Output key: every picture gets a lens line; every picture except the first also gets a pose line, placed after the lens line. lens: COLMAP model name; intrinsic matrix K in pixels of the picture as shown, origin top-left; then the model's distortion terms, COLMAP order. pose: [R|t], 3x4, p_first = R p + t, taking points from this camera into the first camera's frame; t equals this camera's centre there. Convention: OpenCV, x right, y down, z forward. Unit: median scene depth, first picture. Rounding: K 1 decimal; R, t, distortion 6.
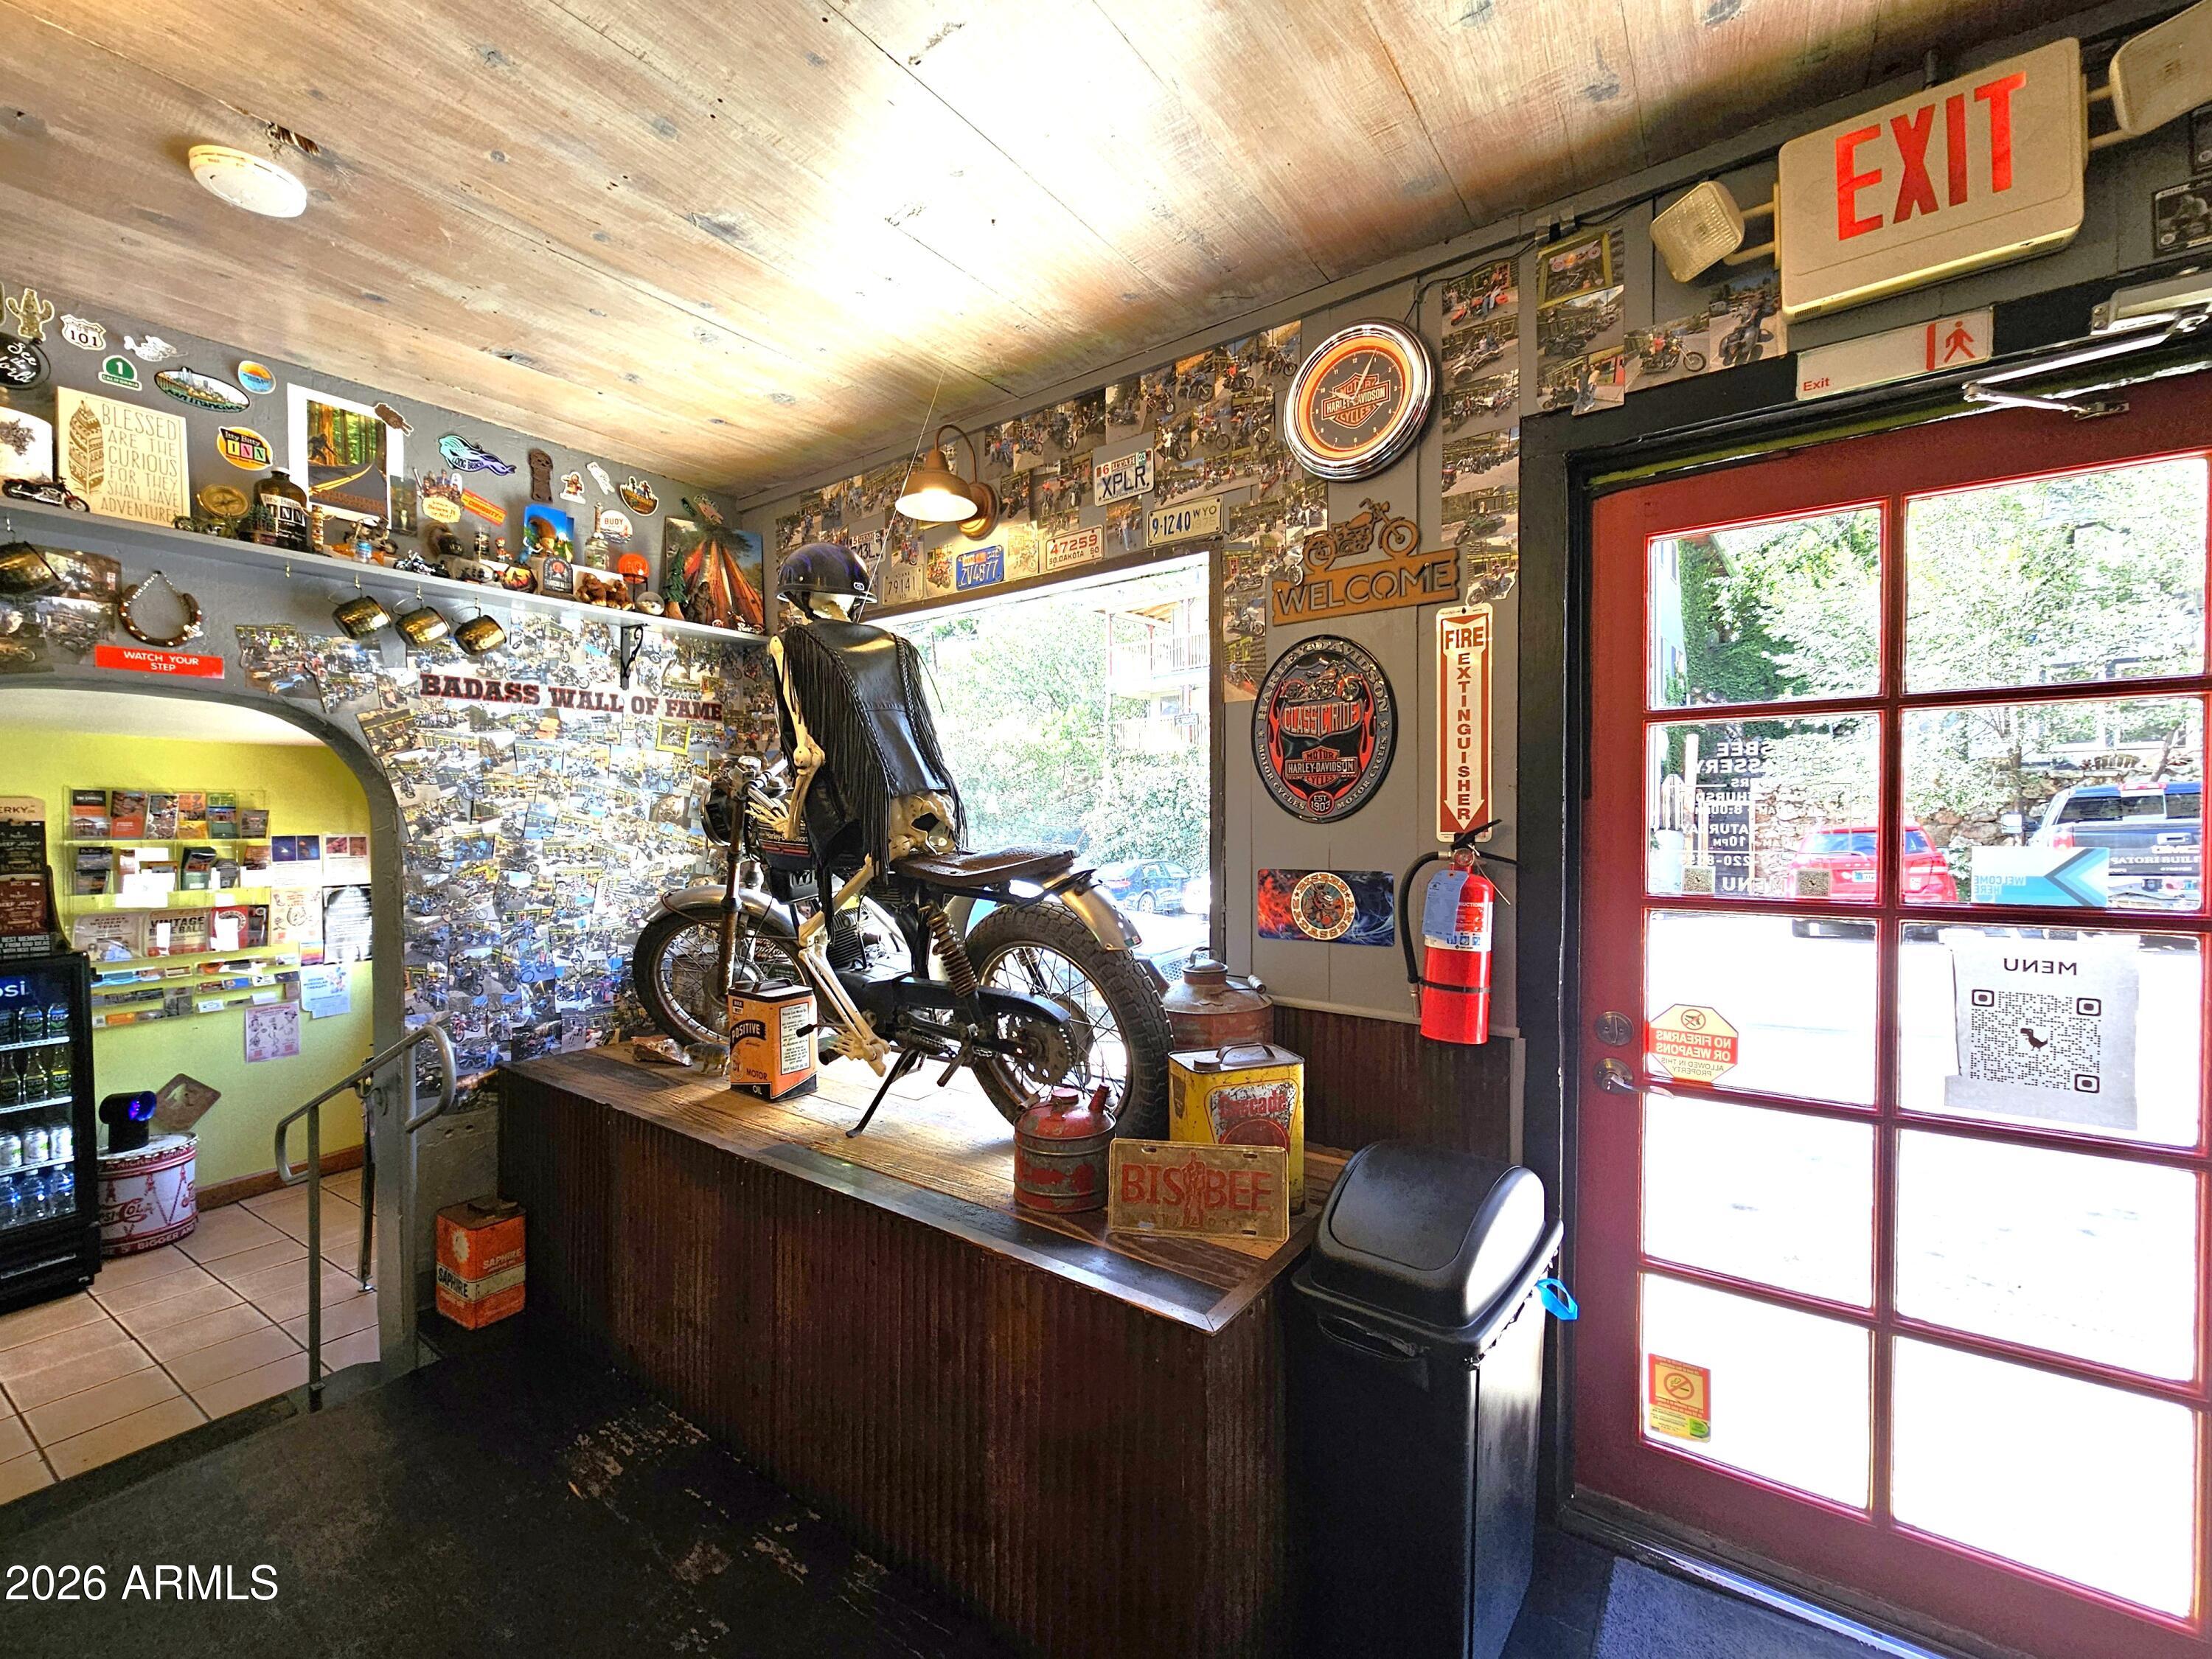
lens RADIAL K [[901.6, 0, 1092.6], [0, 901.6, 837.9], [0, 0, 1]] dist [-0.001967, 0.000391]
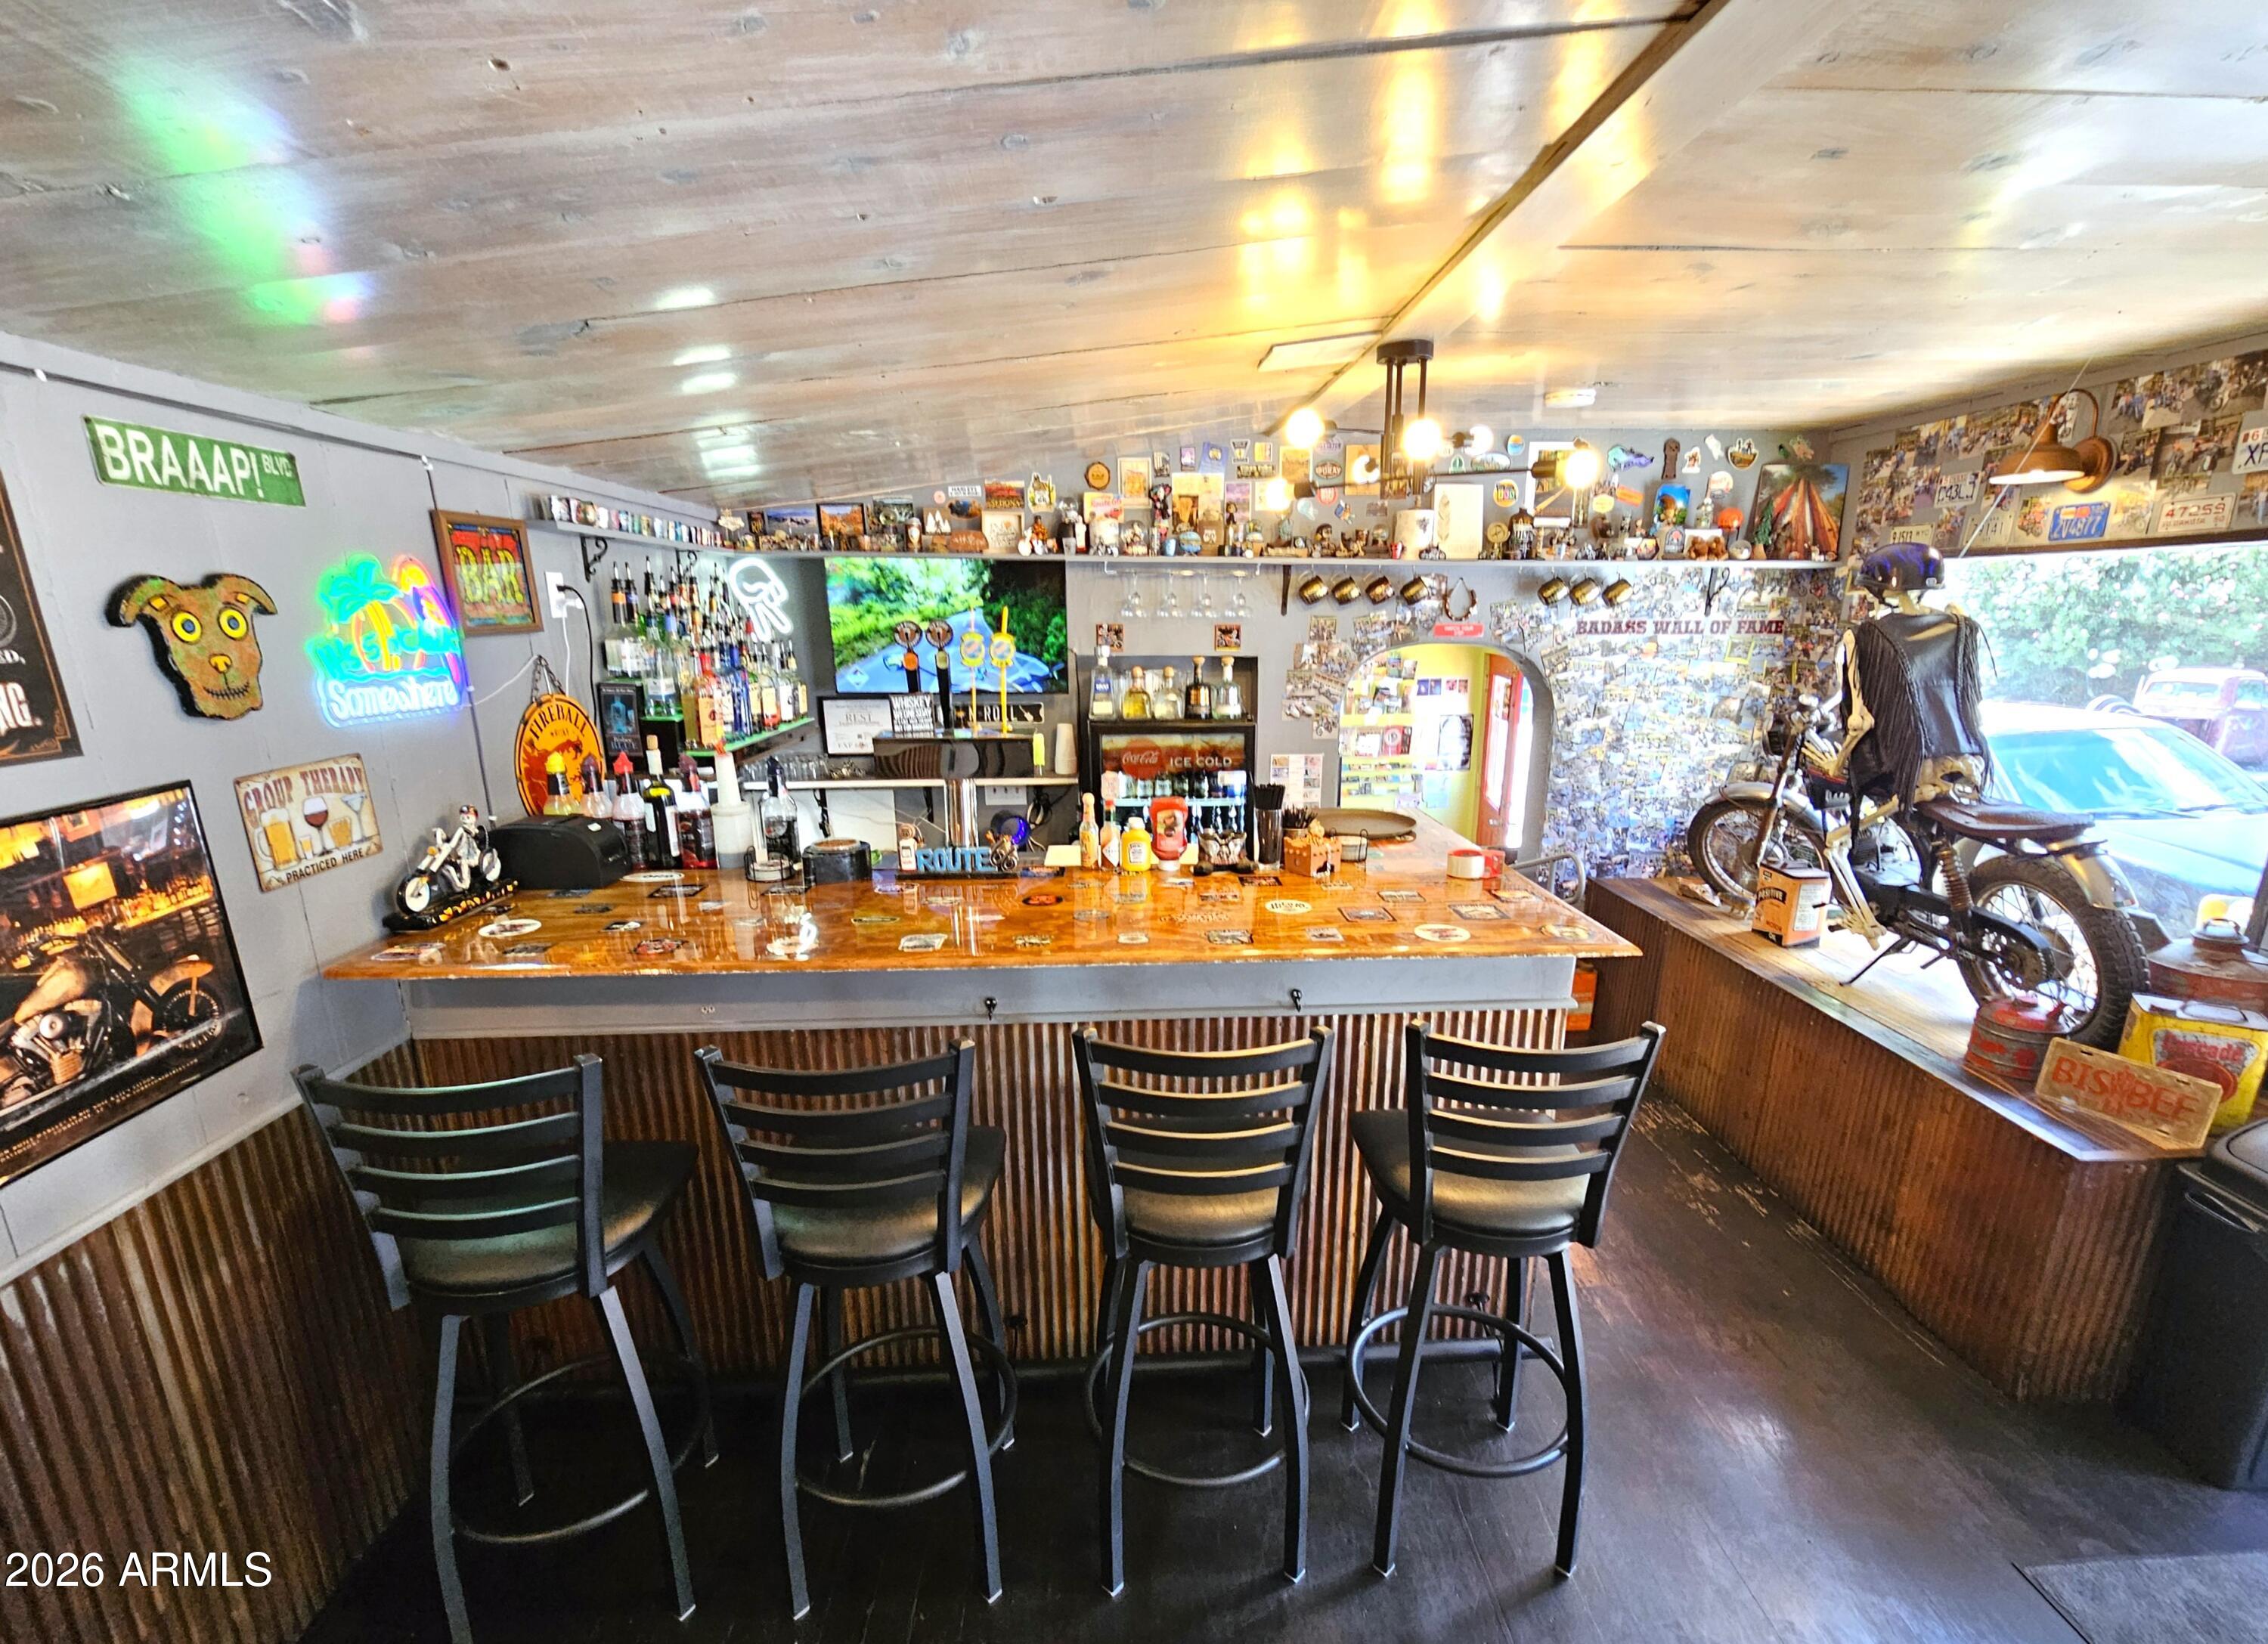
lens RADIAL K [[994.6, 0, 1165.4], [0, 994.6, 880.3], [0, 0, 1]] dist [-0.002846, -0.000805]
pose [[0.633812, 0.209951, -0.744448, 0.163513], [-0.014970, 0.965606, 0.259577, -0.192302], [0.773343, -0.153379, 0.615155, -0.668648]]
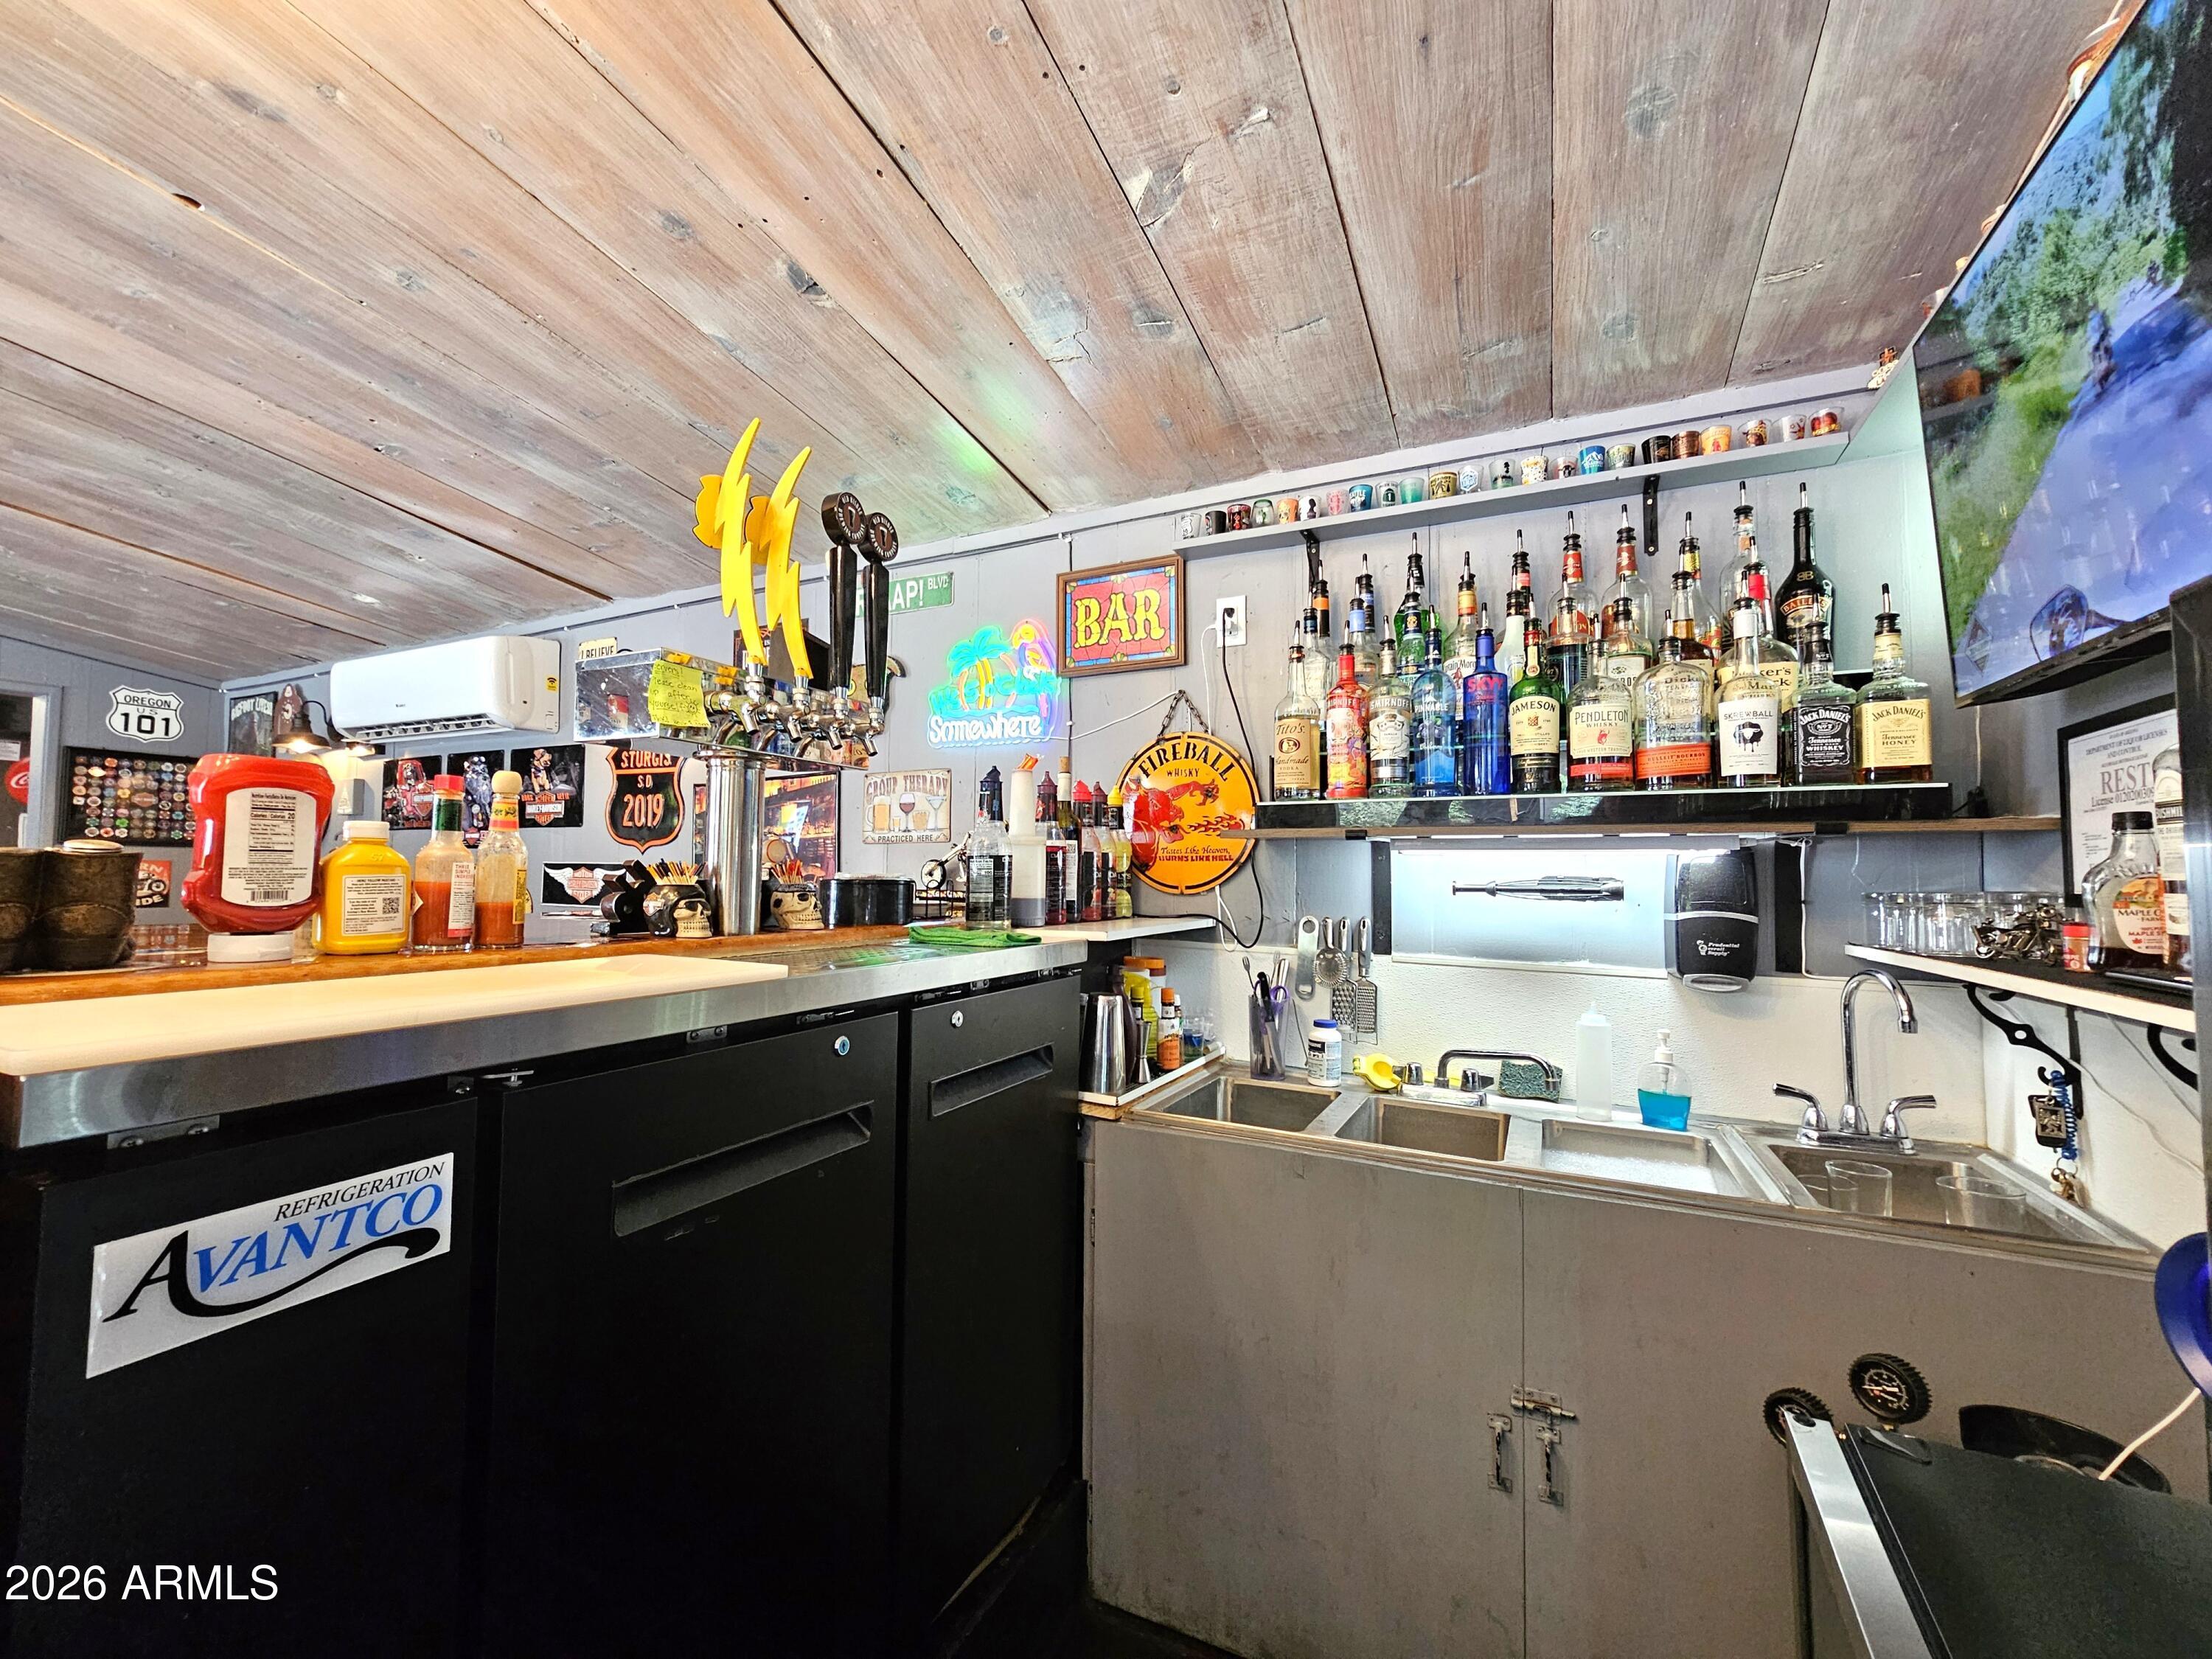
lens RADIAL K [[905.7, 0, 1099.6], [0, 905.7, 833.1], [0, 0, 1]] dist [-0.003750, -0.000518]
pose [[-0.985938, -0.015194, -0.166420, -0.909350], [-0.009461, 0.999336, -0.035192, 0.041630], [0.166844, -0.033123, -0.985427, 0.399358]]
